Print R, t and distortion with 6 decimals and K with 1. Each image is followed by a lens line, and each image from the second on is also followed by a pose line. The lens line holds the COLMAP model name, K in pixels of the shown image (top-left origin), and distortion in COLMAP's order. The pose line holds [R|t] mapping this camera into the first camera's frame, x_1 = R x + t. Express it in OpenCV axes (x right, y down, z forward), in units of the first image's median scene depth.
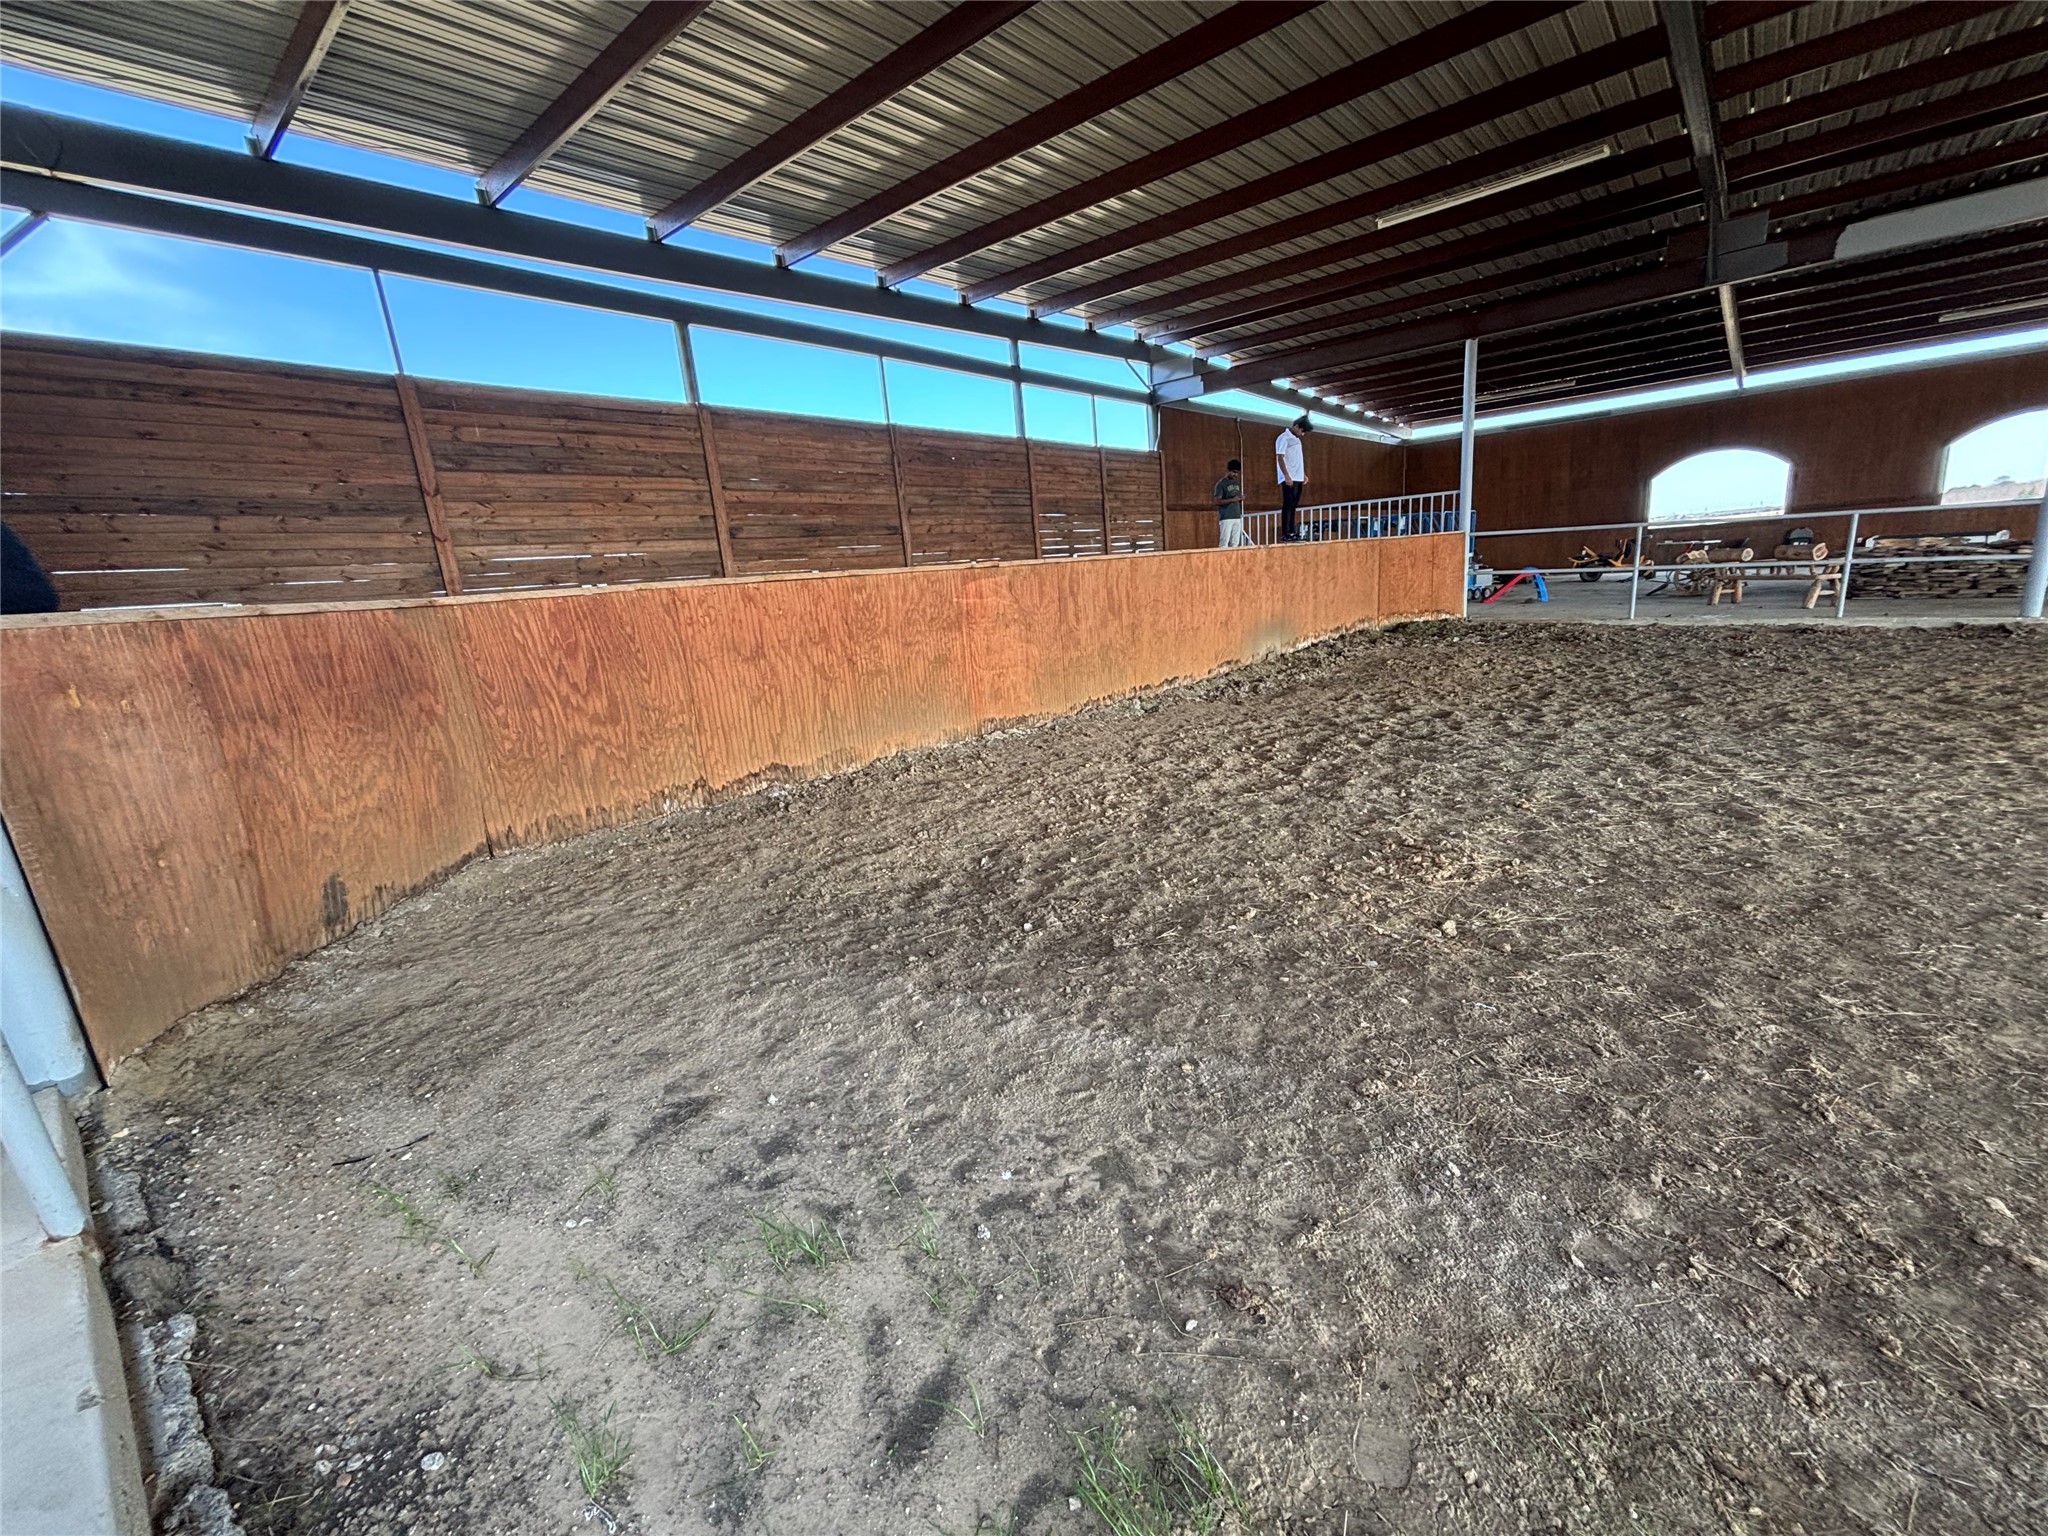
lens RADIAL K [[815.5, 0, 1008.2], [0, 815.5, 770.1], [0, 0, 1]] dist [-0.001932, 0.000509]
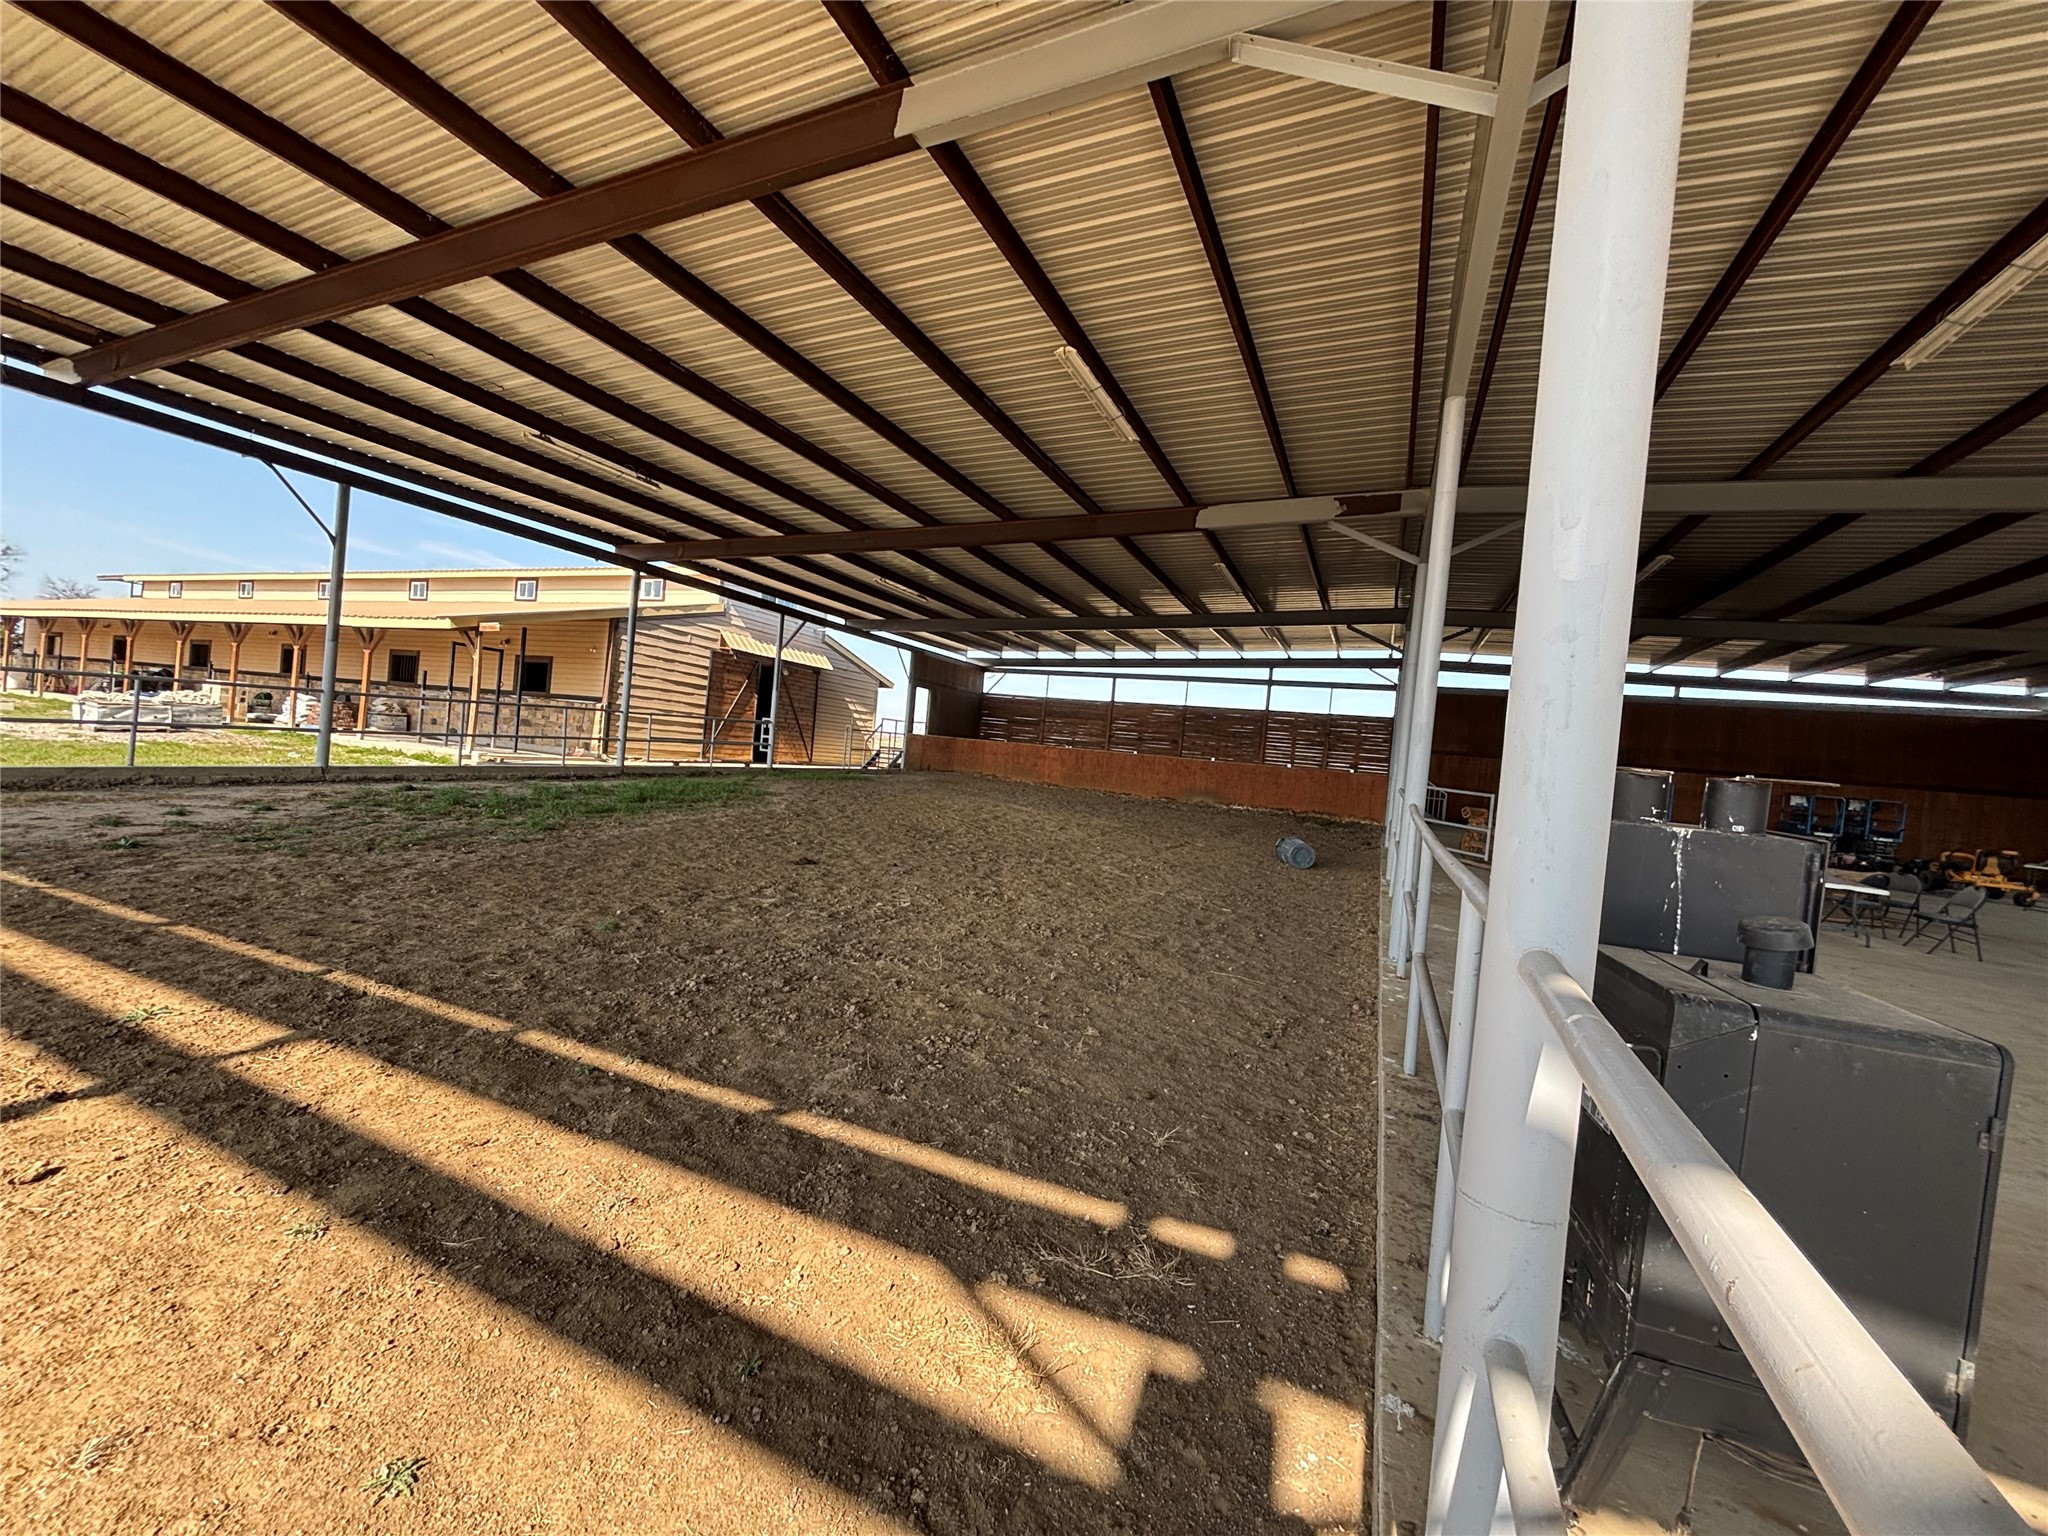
lens RADIAL K [[815.5, 0, 1018.4], [0, 815.5, 772.8], [0, 0, 1]] dist [-0.001932, 0.000509]
pose [[0.295567, 0.127282, -0.946805, 4.984636], [-0.333407, 0.942511, 0.022624, -0.195235], [0.895254, 0.308985, 0.321012, -0.637614]]
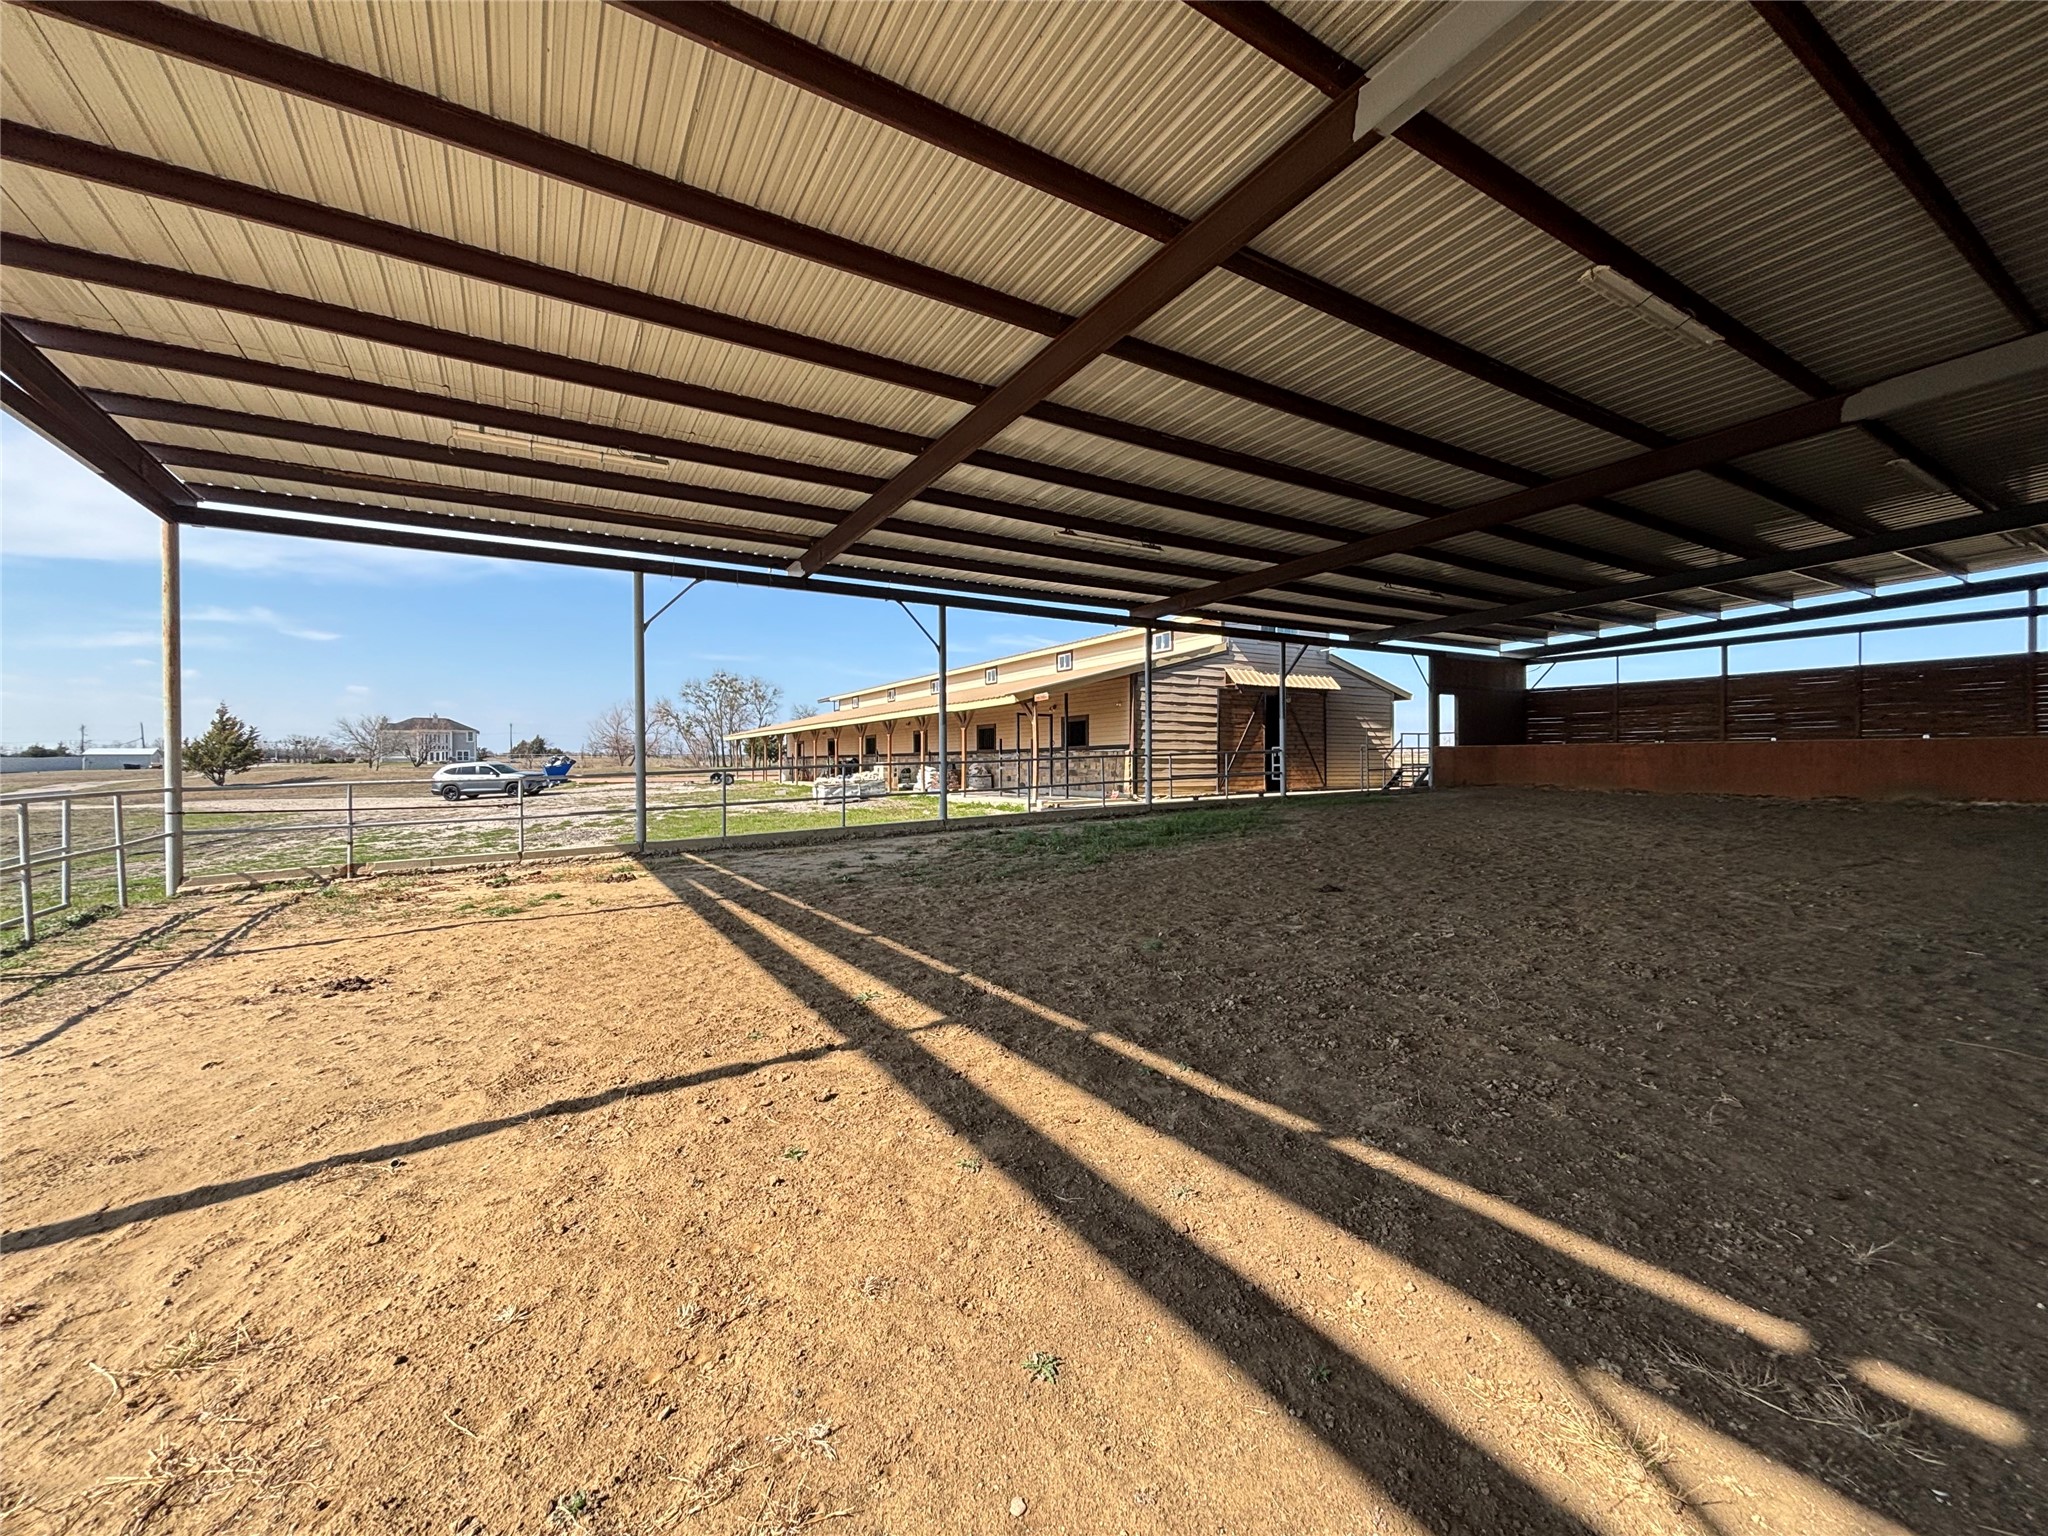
lens RADIAL K [[815.5, 0, 1021.6], [0, 815.5, 770.5], [0, 0, 1]] dist [-0.001932, 0.000509]
pose [[-0.288914, 0.090302, -0.953087, 5.005067], [-0.194514, 0.969239, 0.150796, -0.195110], [0.937386, 0.228956, -0.262462, -0.639218]]
